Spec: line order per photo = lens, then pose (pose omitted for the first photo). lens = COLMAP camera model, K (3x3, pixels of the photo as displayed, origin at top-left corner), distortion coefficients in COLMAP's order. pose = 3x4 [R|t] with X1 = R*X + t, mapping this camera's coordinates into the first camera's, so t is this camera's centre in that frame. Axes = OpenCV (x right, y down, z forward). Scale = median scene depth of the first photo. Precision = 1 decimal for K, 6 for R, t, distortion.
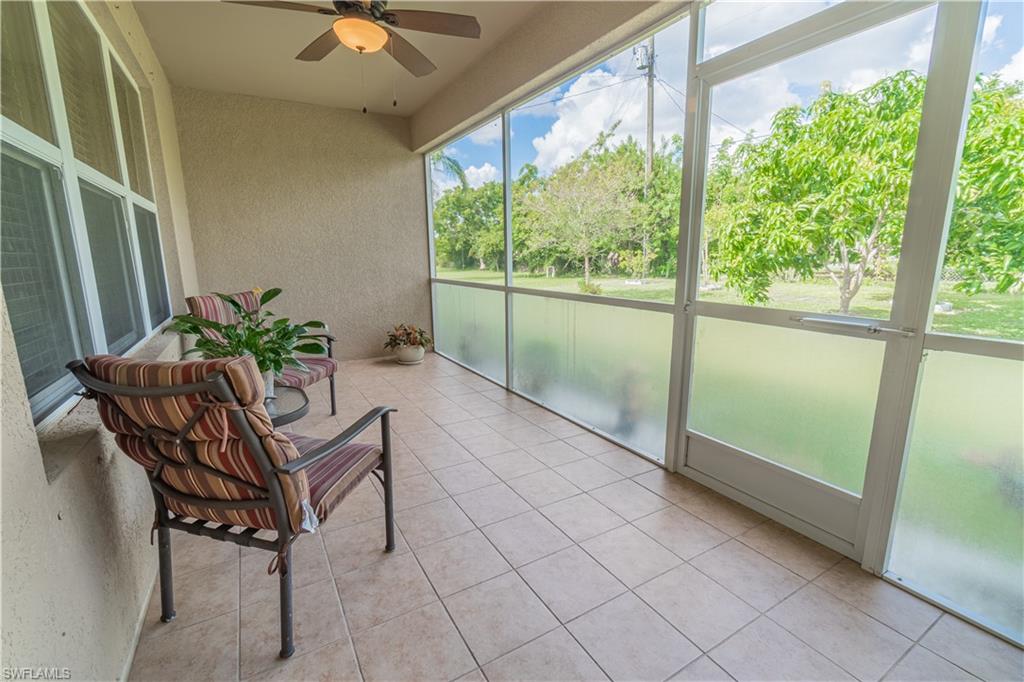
lens RADIAL K [[443.8, 0, 507.2], [0, 443.8, 339.9], [0, 0, 1]] dist [-0.005057, 0.000084]
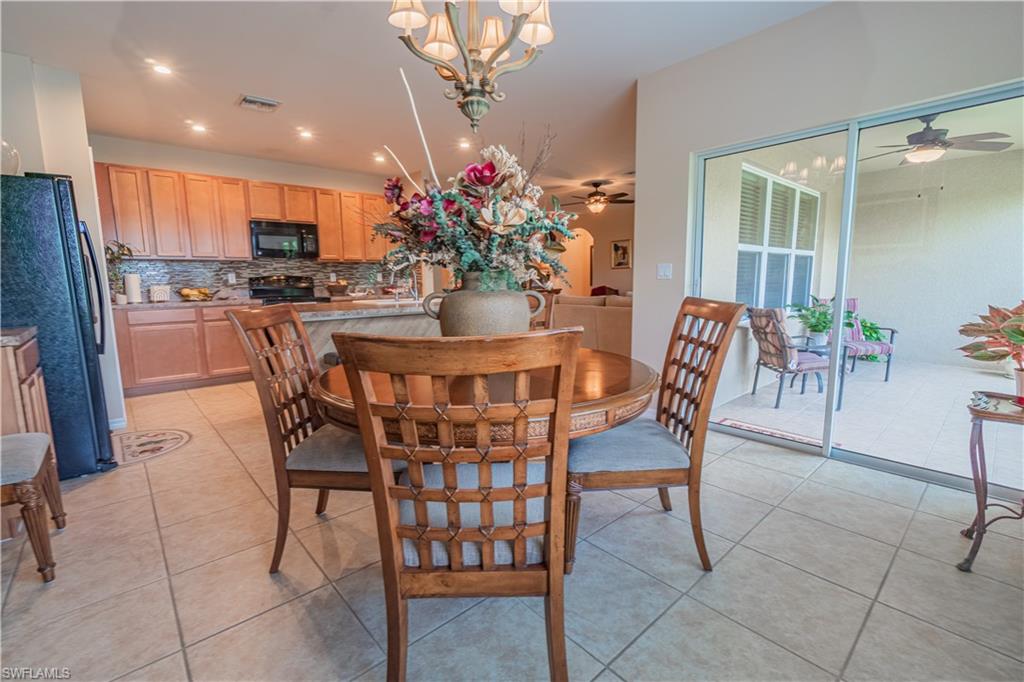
lens RADIAL K [[449.9, 0, 502.2], [0, 449.9, 339.9], [0, 0, 1]] dist [-0.001502, 0.000060]
pose [[0.190247, 0.138768, -0.971879, 0.943213], [-0.177184, 0.978557, 0.105037, 0.113385], [0.965615, 0.152218, 0.210755, -0.704909]]
